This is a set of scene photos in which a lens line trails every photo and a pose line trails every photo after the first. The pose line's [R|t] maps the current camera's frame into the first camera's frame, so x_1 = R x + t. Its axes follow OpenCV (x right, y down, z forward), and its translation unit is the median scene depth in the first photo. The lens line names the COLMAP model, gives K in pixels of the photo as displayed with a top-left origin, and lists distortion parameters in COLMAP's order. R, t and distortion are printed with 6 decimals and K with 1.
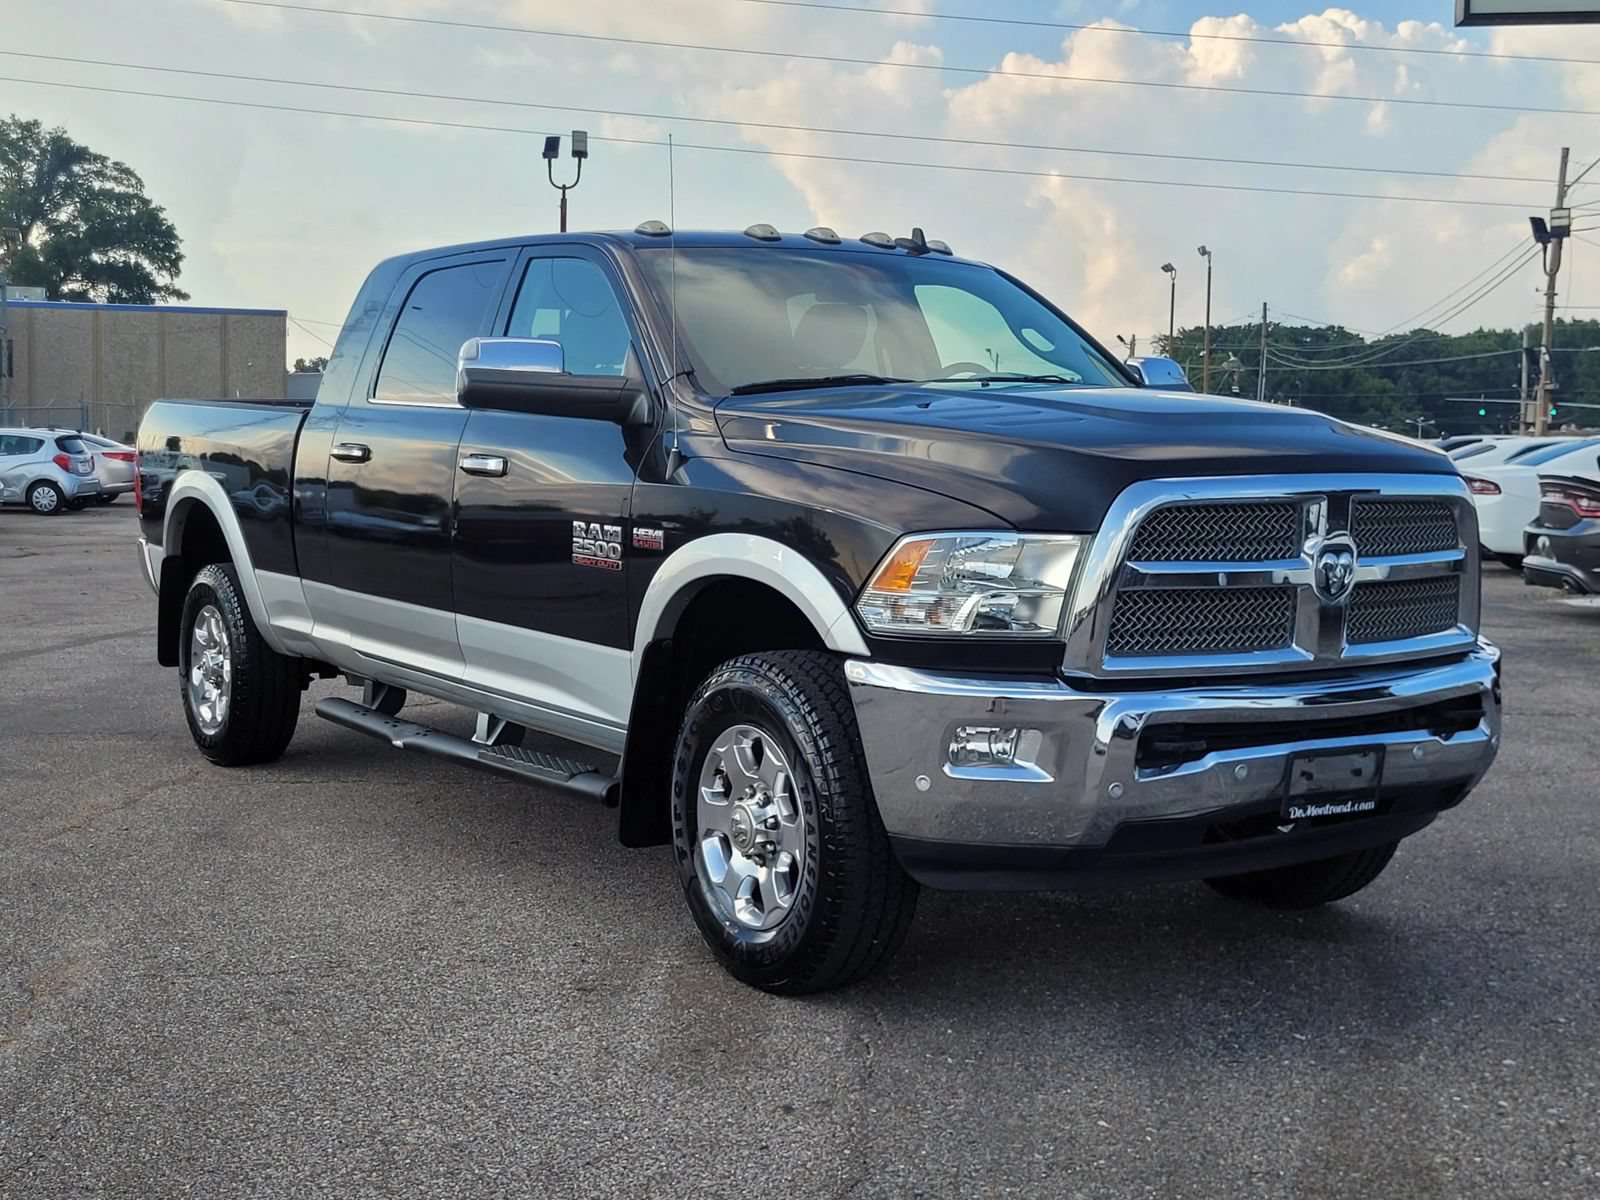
lens RADIAL K [[2213.5, 0, 806.7], [0, 2213.5, 605.8], [0, 0, 1]] dist [0.058135, -0.022520]
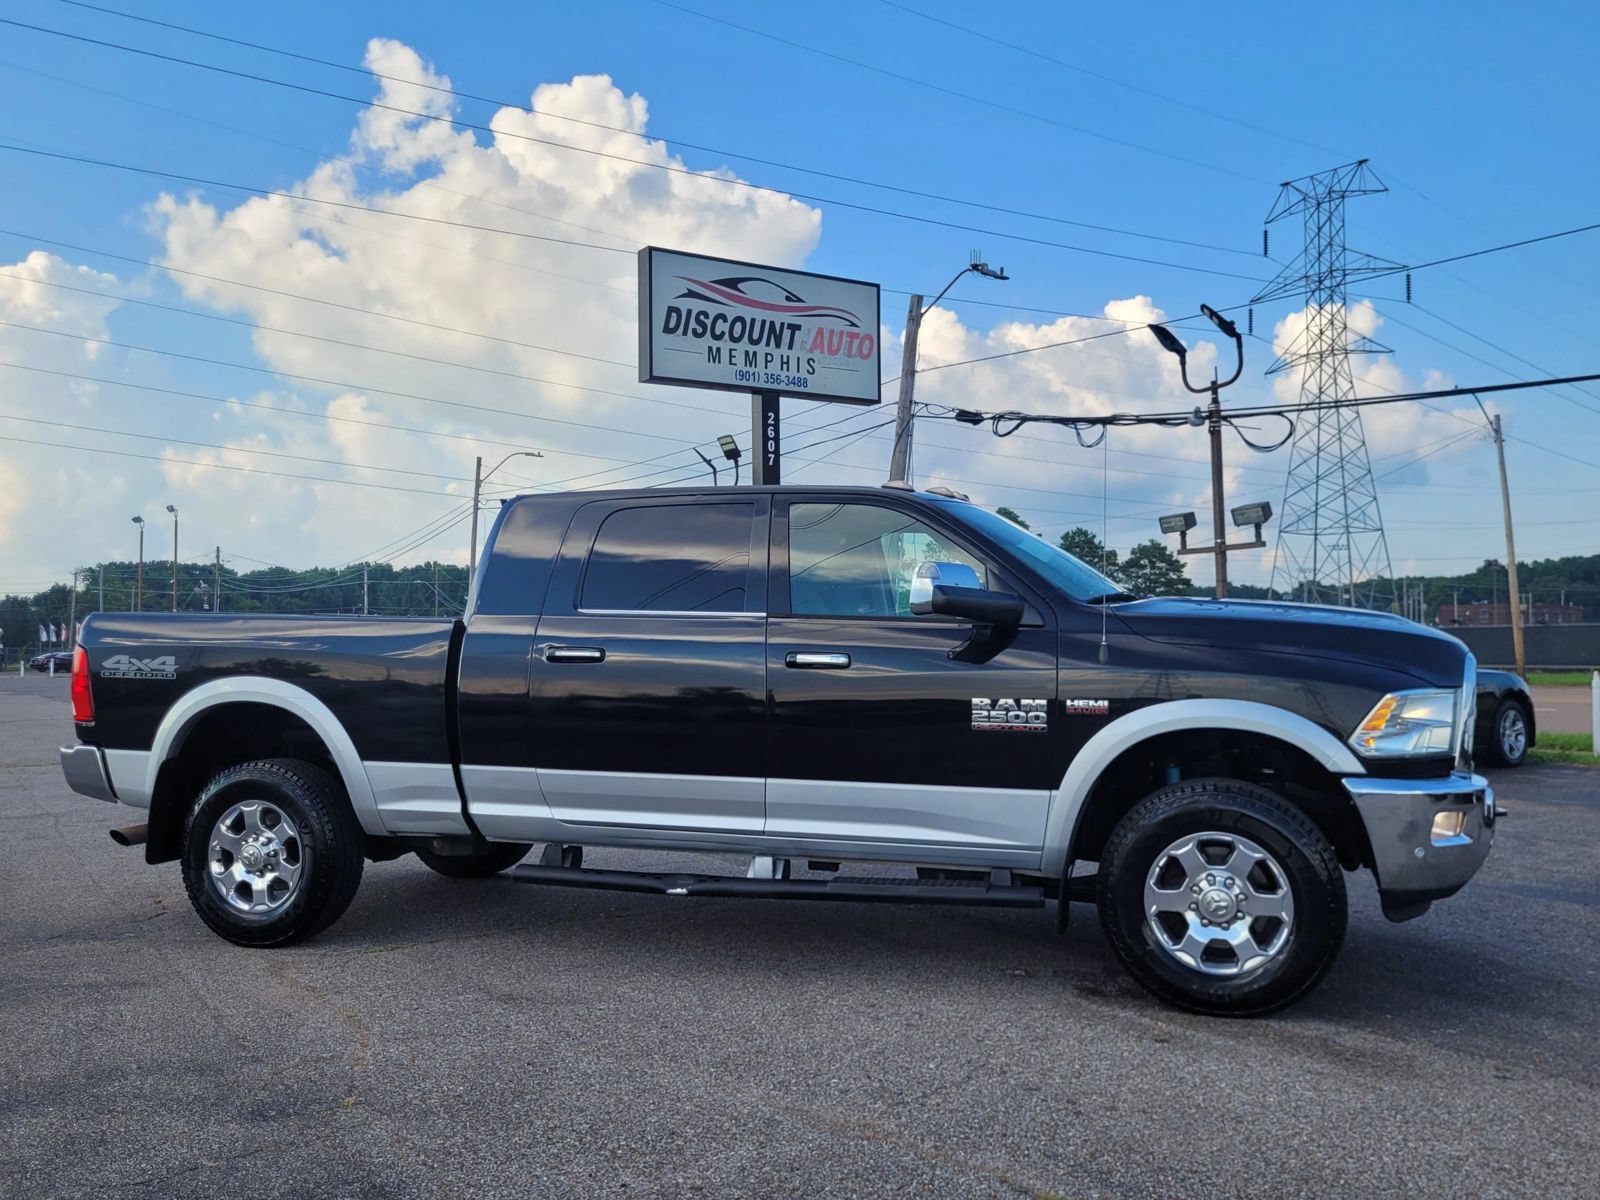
lens RADIAL K [[1435.6, 0, 792.7], [0, 1435.6, 598.4], [0, 0, 1]] dist [0.034235, -0.017073]
pose [[0.765956, 0.003338, 0.642885, -0.776587], [0.063169, 0.994757, -0.080426, -0.036478], [-0.639783, 0.102214, 0.761729, 0.409567]]
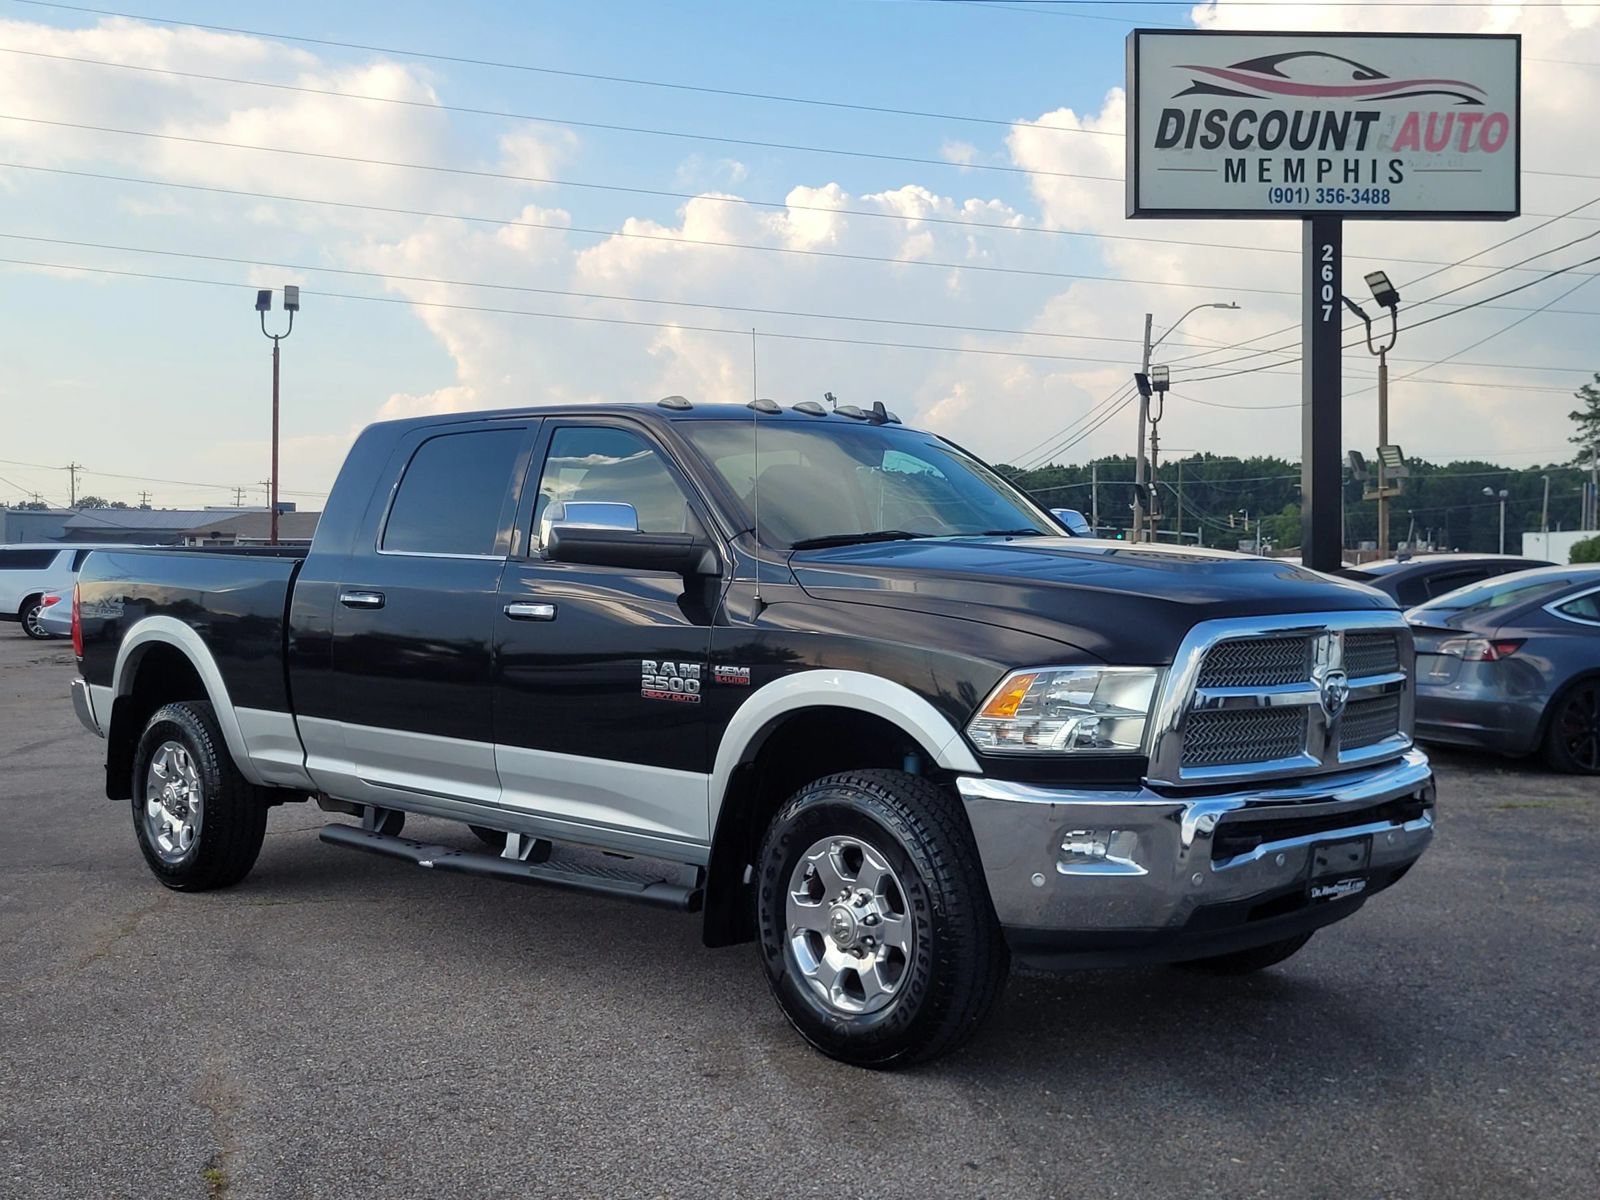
lens RADIAL K [[2032.3, 0, 800.0], [0, 2032.3, 600.0], [0, 0, 1]] dist [0.058953, 0.012325]
pose [[0.981937, -0.014343, 0.188664, -0.229245], [0.024881, 0.998252, -0.053606, -0.011554], [-0.187565, 0.057331, 0.980578, -0.040935]]
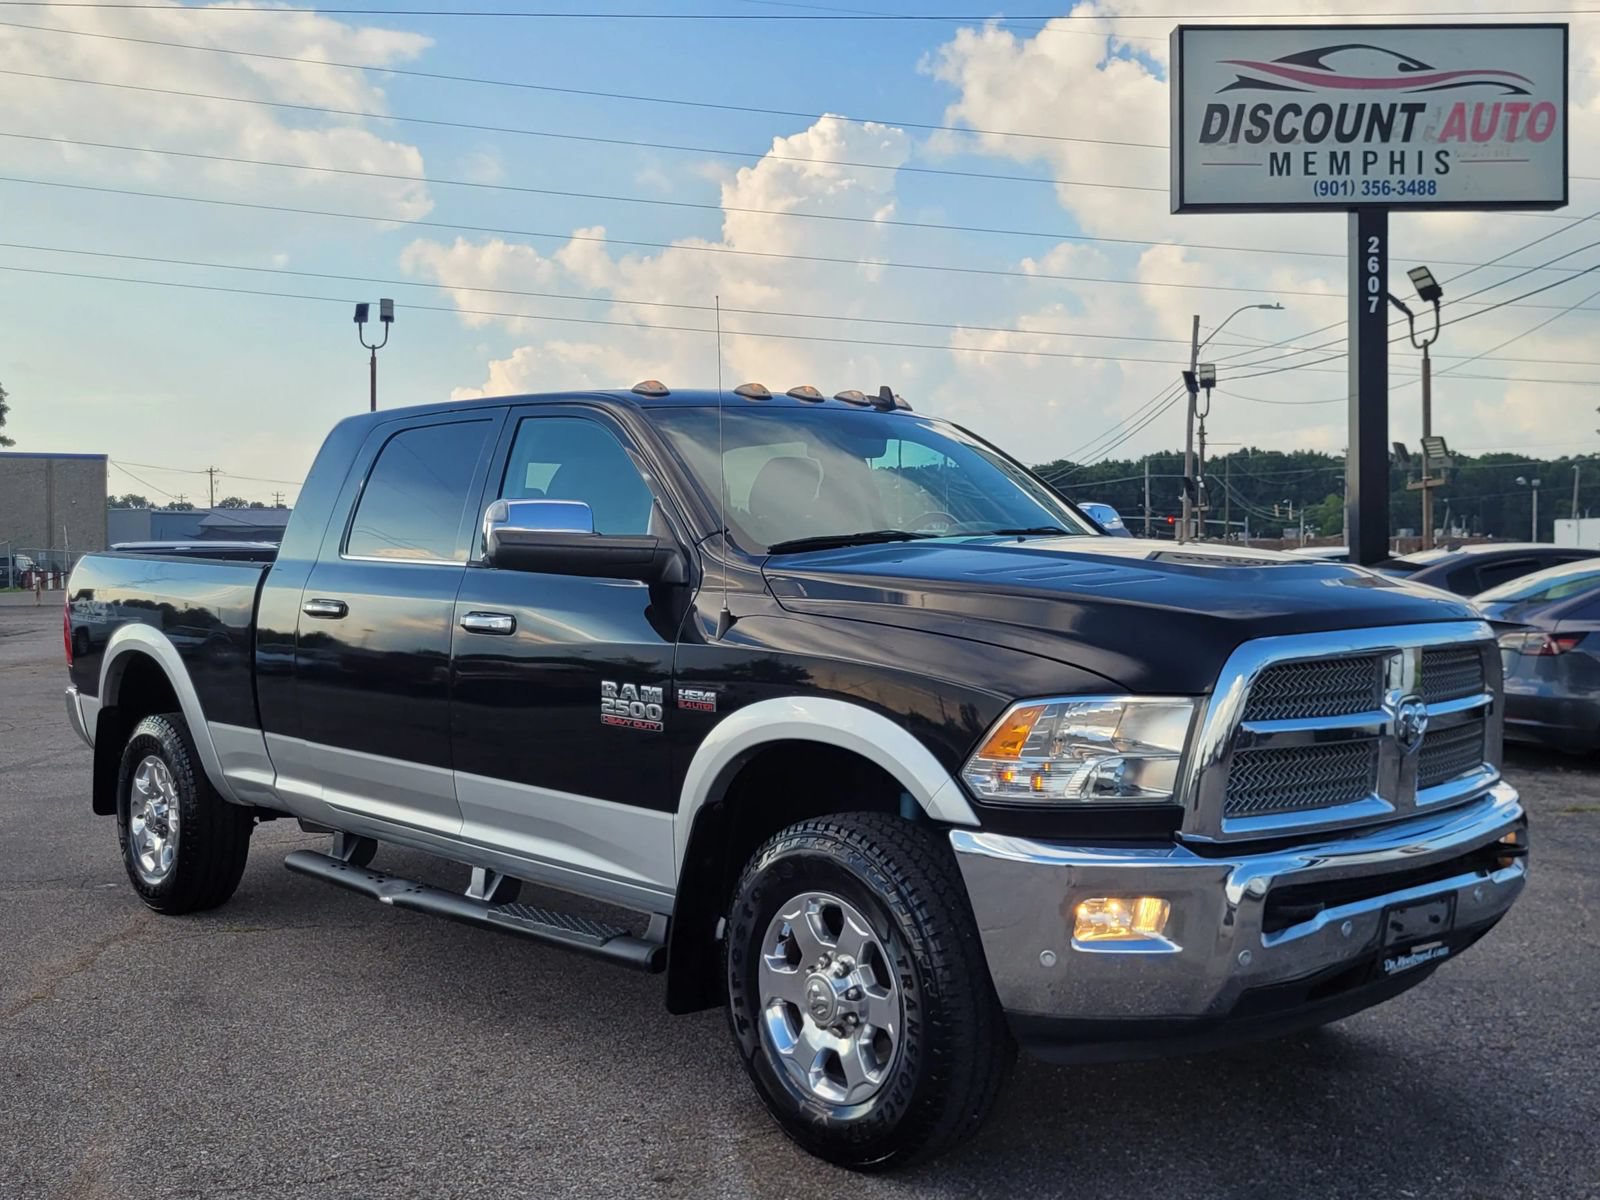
lens RADIAL K [[1822.3, 0, 793.7], [0, 1822.3, 594.5], [0, 0, 1]] dist [0.064316, -0.067401]
pose [[0.989891, -0.021256, 0.140229, -0.138273], [0.028454, 0.998367, -0.049531, -0.035133], [-0.138947, 0.053020, 0.988879, 0.182067]]
